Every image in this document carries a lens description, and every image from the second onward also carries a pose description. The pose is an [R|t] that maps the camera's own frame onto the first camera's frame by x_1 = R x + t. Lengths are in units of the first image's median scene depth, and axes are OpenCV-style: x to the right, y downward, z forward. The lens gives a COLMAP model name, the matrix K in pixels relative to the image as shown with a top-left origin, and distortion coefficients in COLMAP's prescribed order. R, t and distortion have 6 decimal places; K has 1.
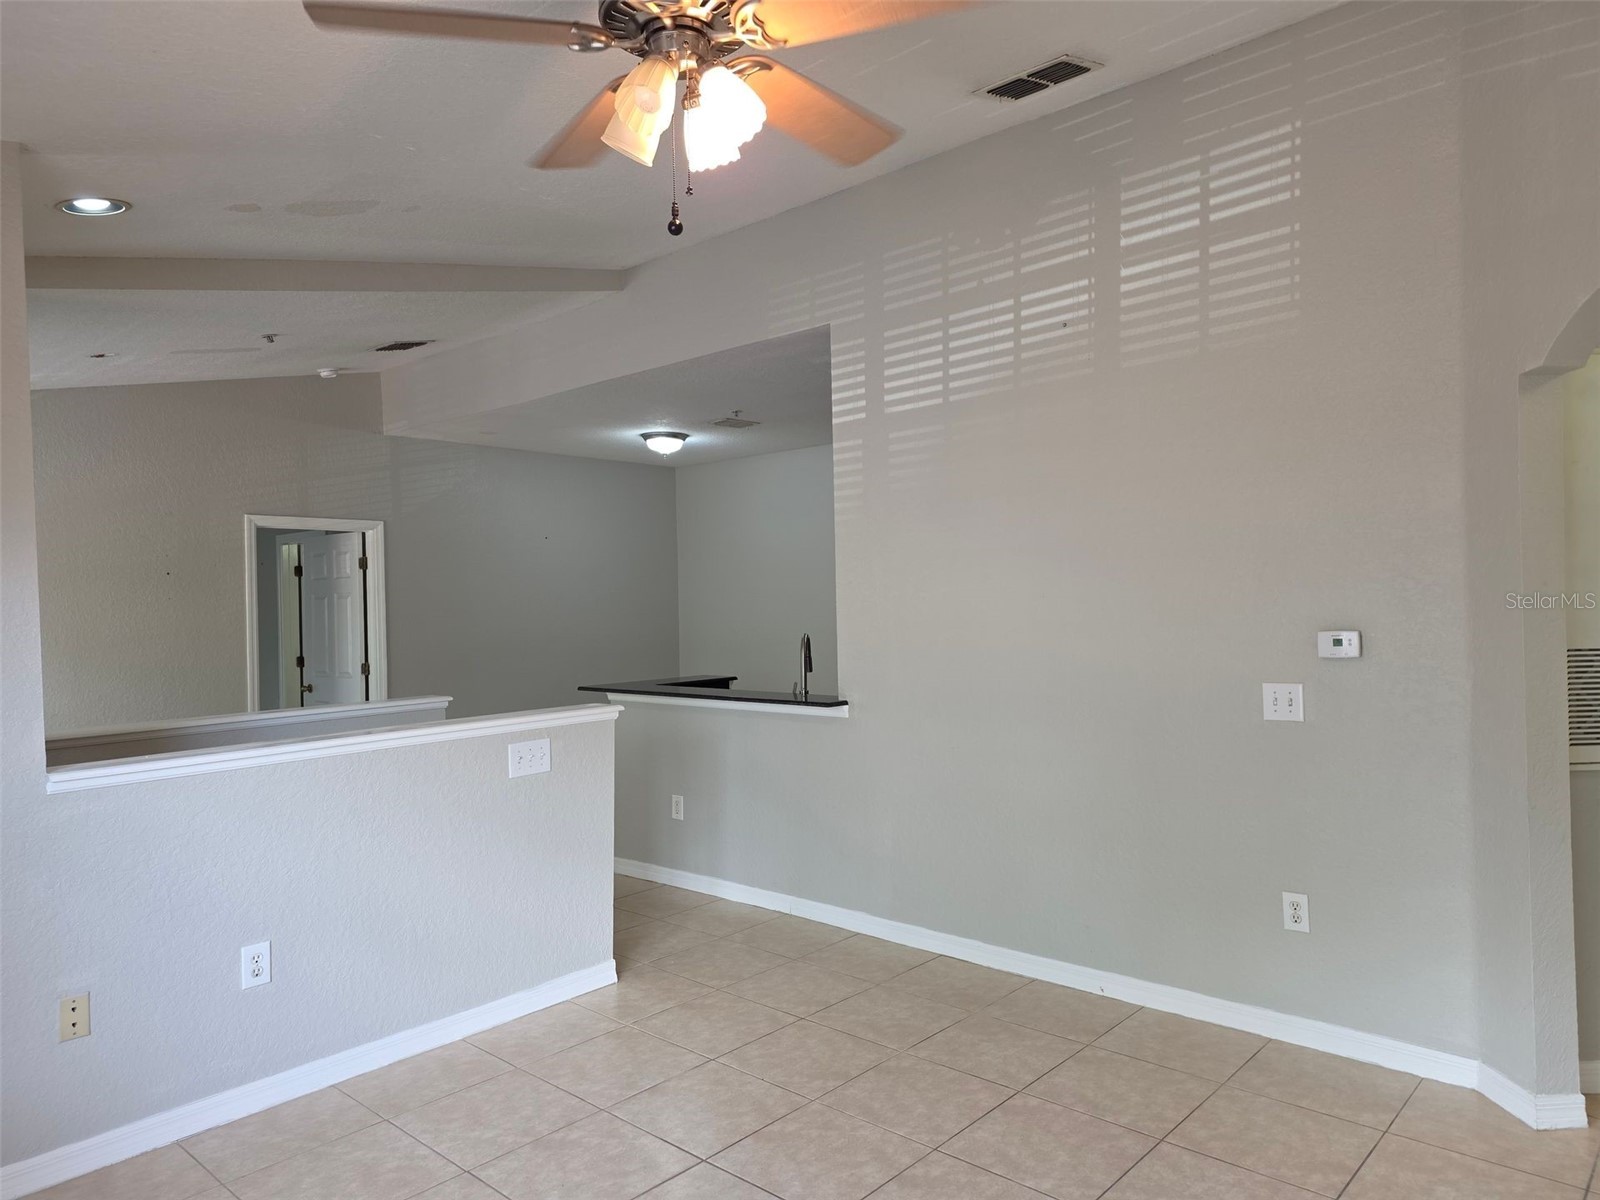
lens RADIAL K [[1061.7, 0, 813.0], [0, 1061.7, 607.2], [0, 0, 1]] dist [0.071234, -0.051512]
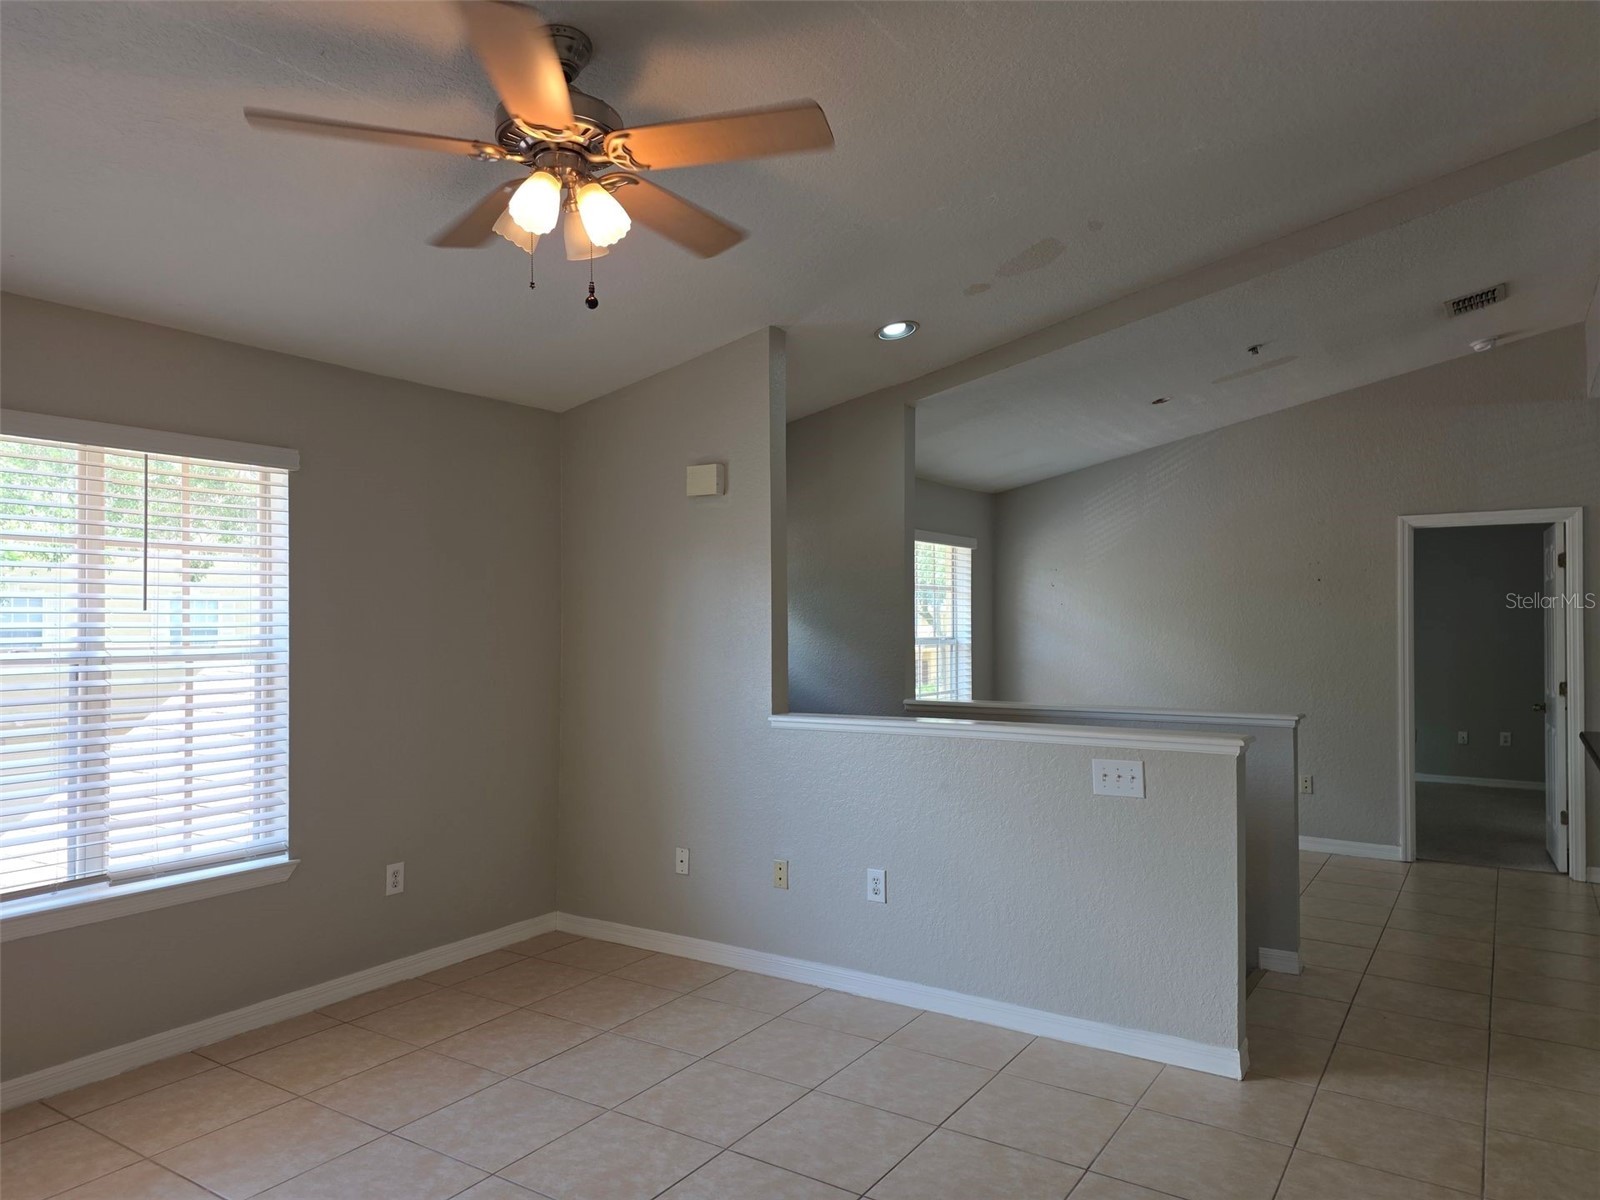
lens RADIAL K [[1061.7, 0, 799.4], [0, 1061.7, 612.3], [0, 0, 1]] dist [0.071234, -0.051512]
pose [[0.153230, 0.011207, -0.988127, 0.612411], [-0.008193, 0.999916, 0.010070, -0.010125], [0.988157, 0.006553, 0.153309, 0.585857]]
